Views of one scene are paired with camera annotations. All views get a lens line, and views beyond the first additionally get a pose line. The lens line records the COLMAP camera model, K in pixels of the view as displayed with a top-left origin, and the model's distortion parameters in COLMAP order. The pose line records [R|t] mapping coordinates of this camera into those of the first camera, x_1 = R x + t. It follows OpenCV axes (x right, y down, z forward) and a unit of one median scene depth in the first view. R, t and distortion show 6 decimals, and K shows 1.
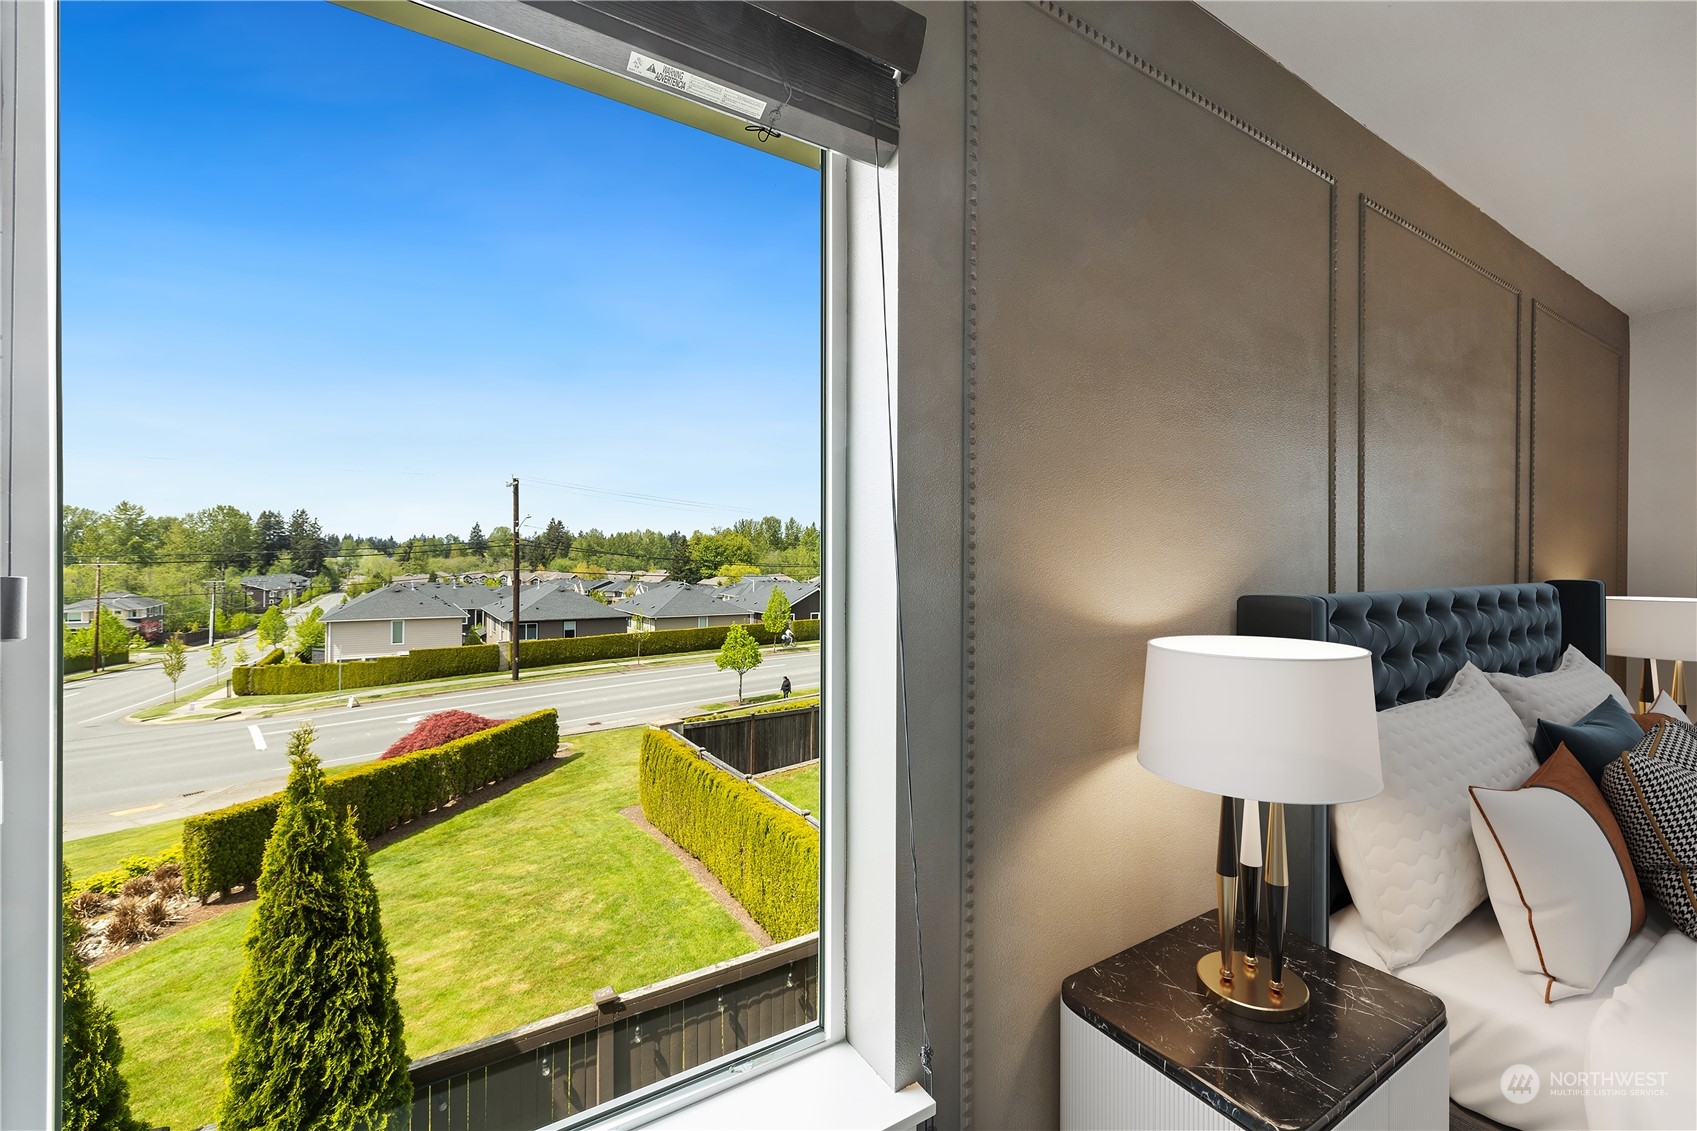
lens RADIAL K [[714.7, 0, 848.9], [0, 714.7, 557.8], [0, 0, 1]] dist [-0.000211, 0.000295]
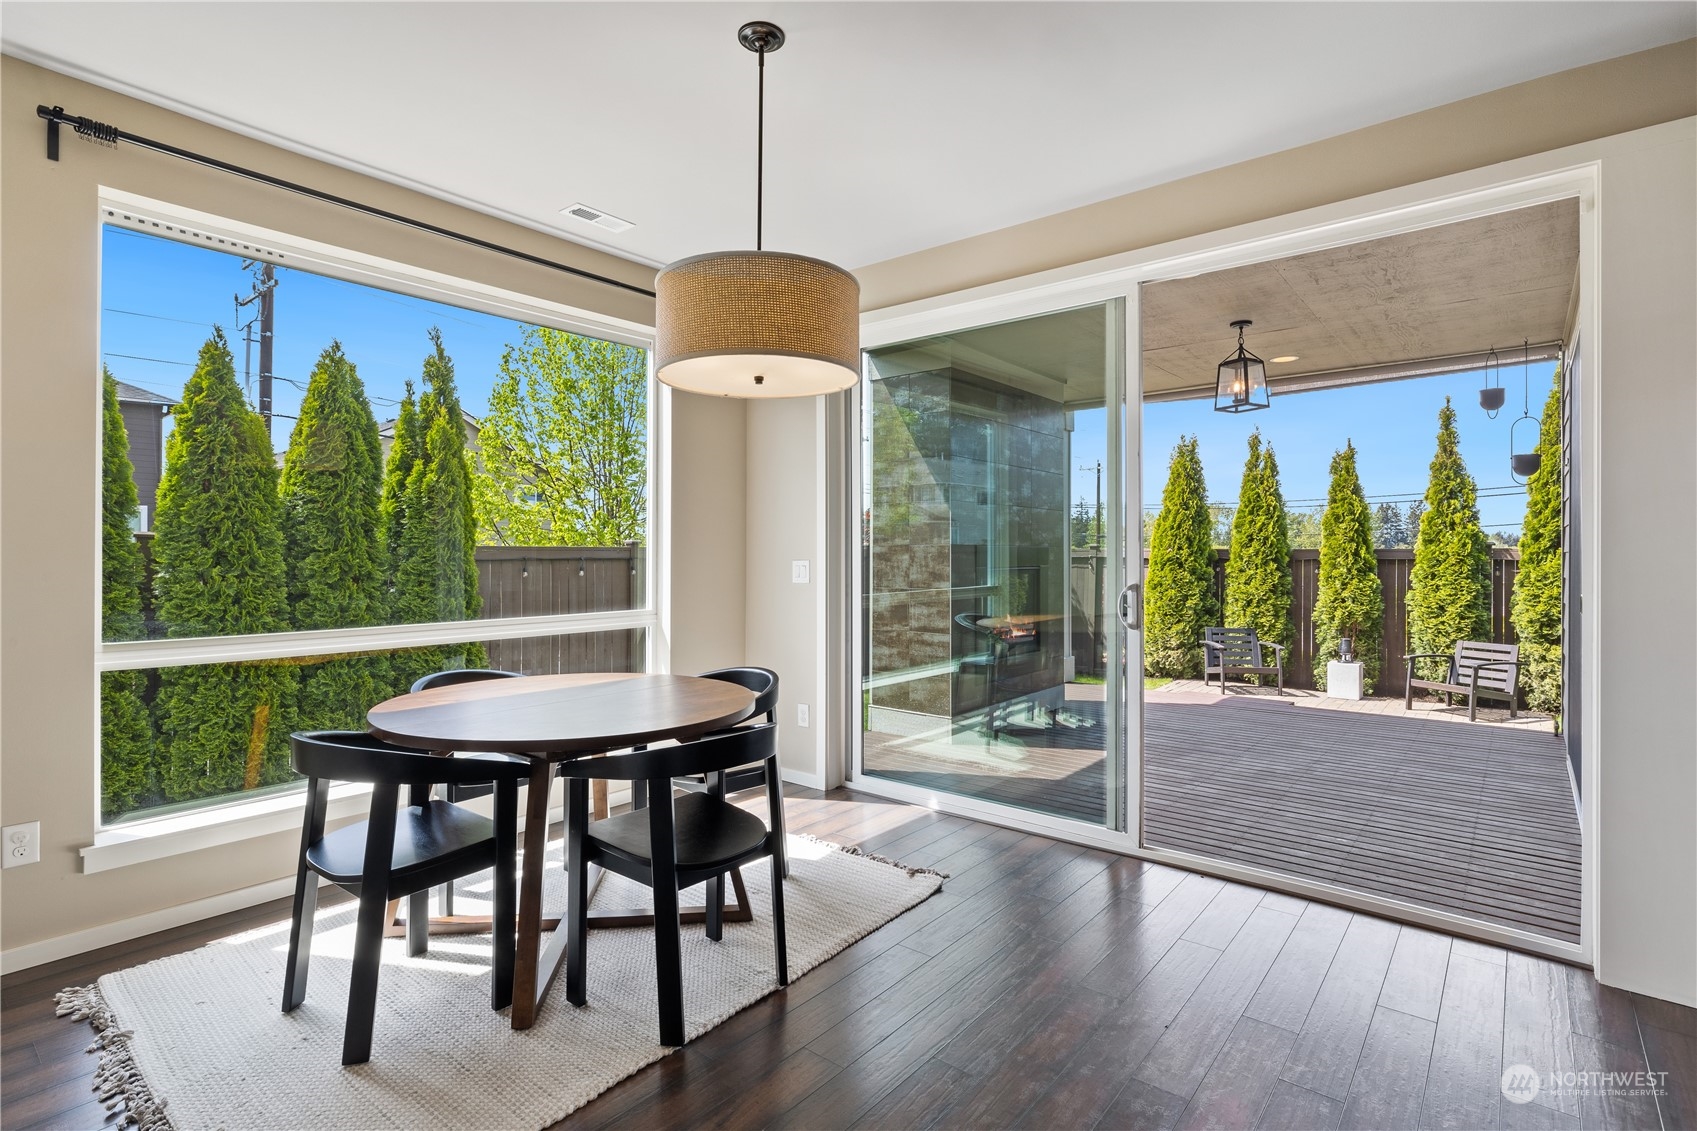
lens RADIAL K [[822.7, 0, 848.3], [0, 822.7, 553.3], [0, 0, 1]] dist [-0.004384, 0.000205]
pose [[0.307881, -0.007040, -0.951399, 0.650929], [-0.001668, 0.999967, -0.007939, 0.698448], [0.951424, 0.004031, 0.307859, -1.314225]]
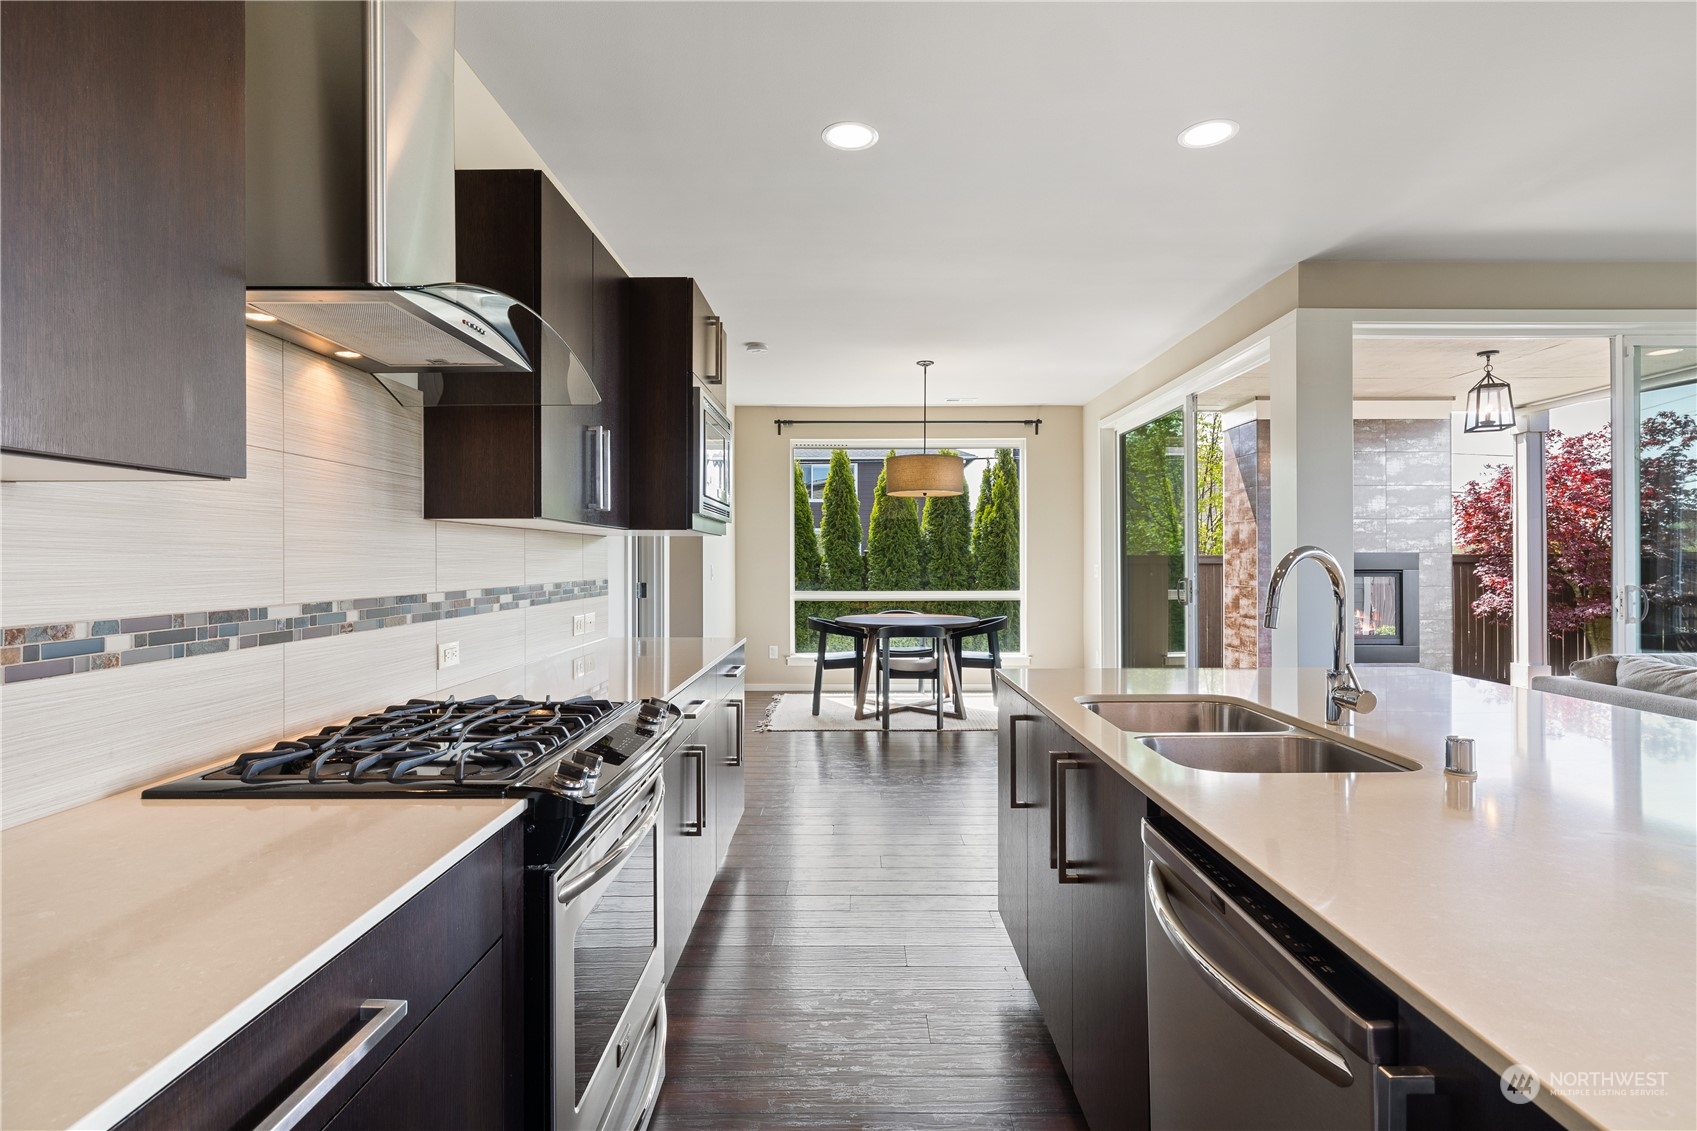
lens RADIAL K [[834.9, 0, 846.1], [0, 834.9, 559.9], [0, 0, 1]] dist [-0.007097, 0.000062]
pose [[-0.543894, -0.006294, -0.839130, 1.349606], [-0.004126, 0.999980, -0.004826, 0.701070], [0.839144, 0.000838, -0.543909, -0.591294]]
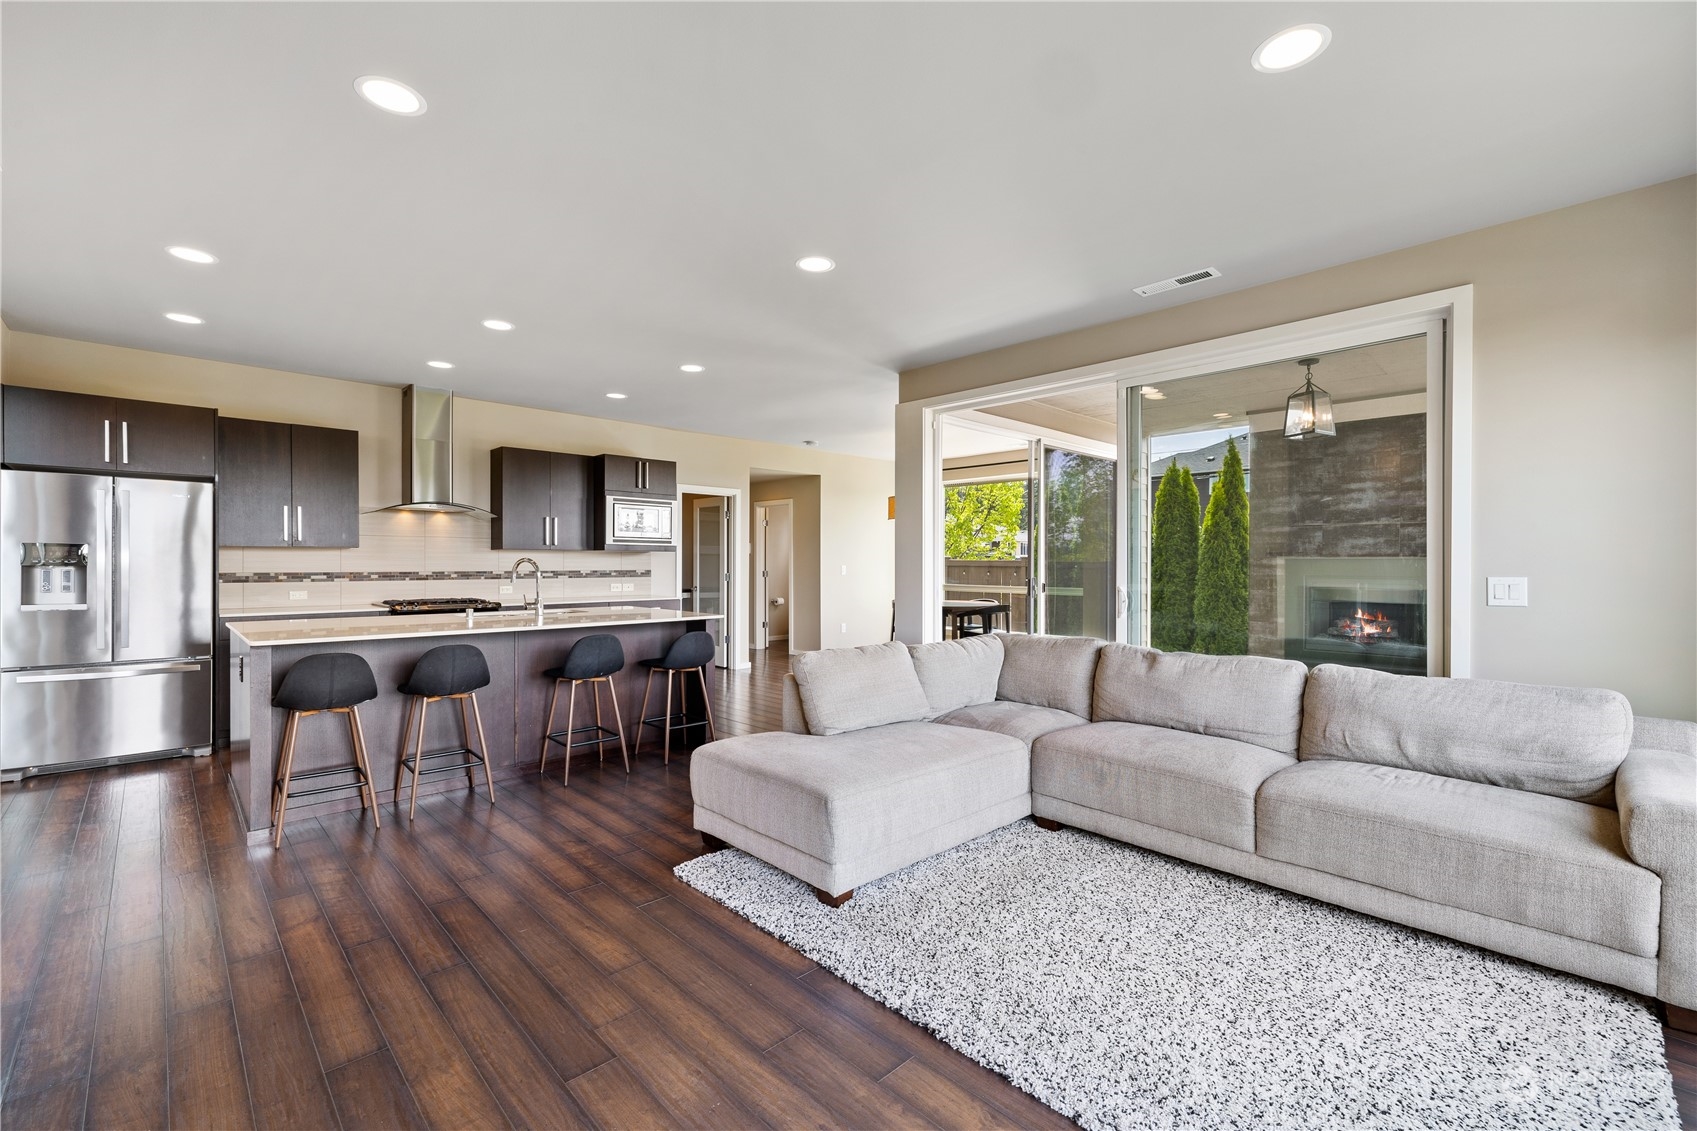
lens RADIAL K [[713.9, 0, 845.6], [0, 713.9, 567.9], [0, 0, 1]] dist [0.000429, 0.000172]
pose [[-0.980744, -0.008933, -0.195094, 0.665496], [-0.010721, 0.999910, 0.008110, 0.693188], [0.195004, 0.010045, -0.980751, 0.489538]]
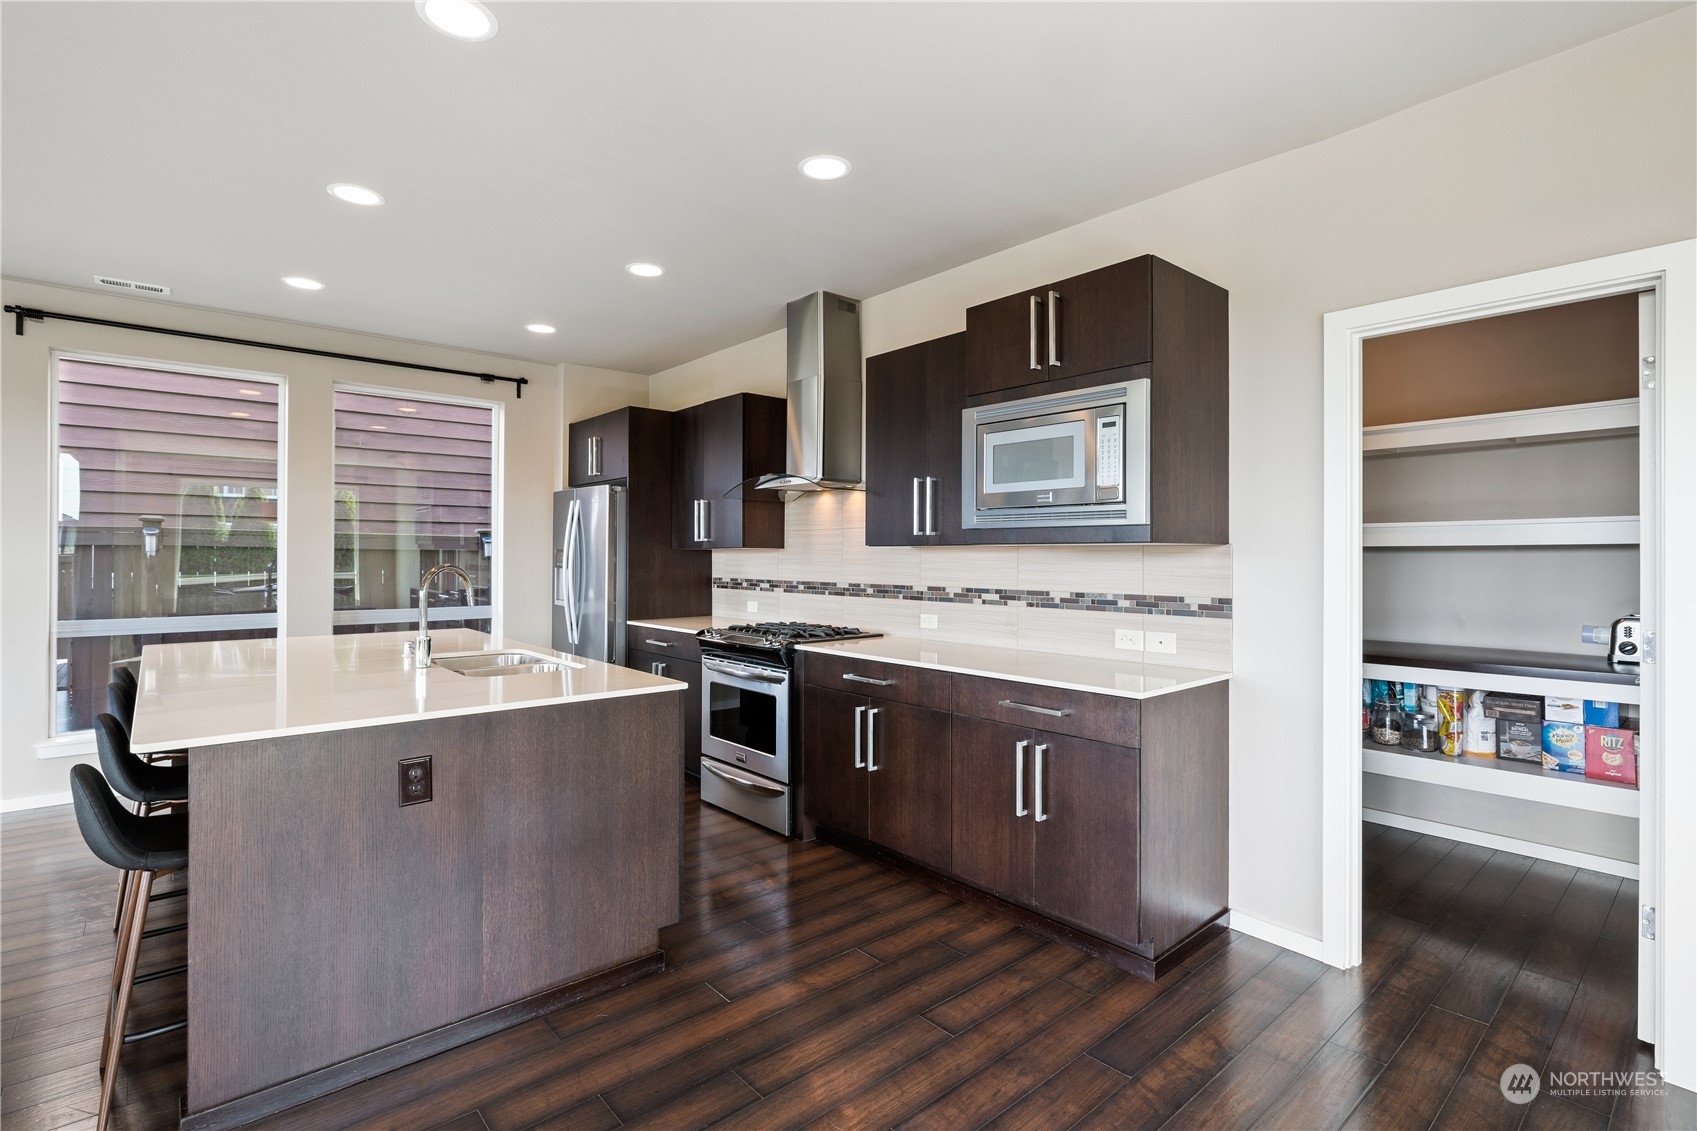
lens RADIAL K [[807.9, 0, 842.6], [0, 807.9, 551.7], [0, 0, 1]] dist [-0.001623, 0.000020]
pose [[-0.140131, -0.001996, 0.990131, 0.206919], [-0.002833, 0.999995, 0.001615, 0.680361], [-0.990129, -0.002578, -0.140135, -0.849905]]
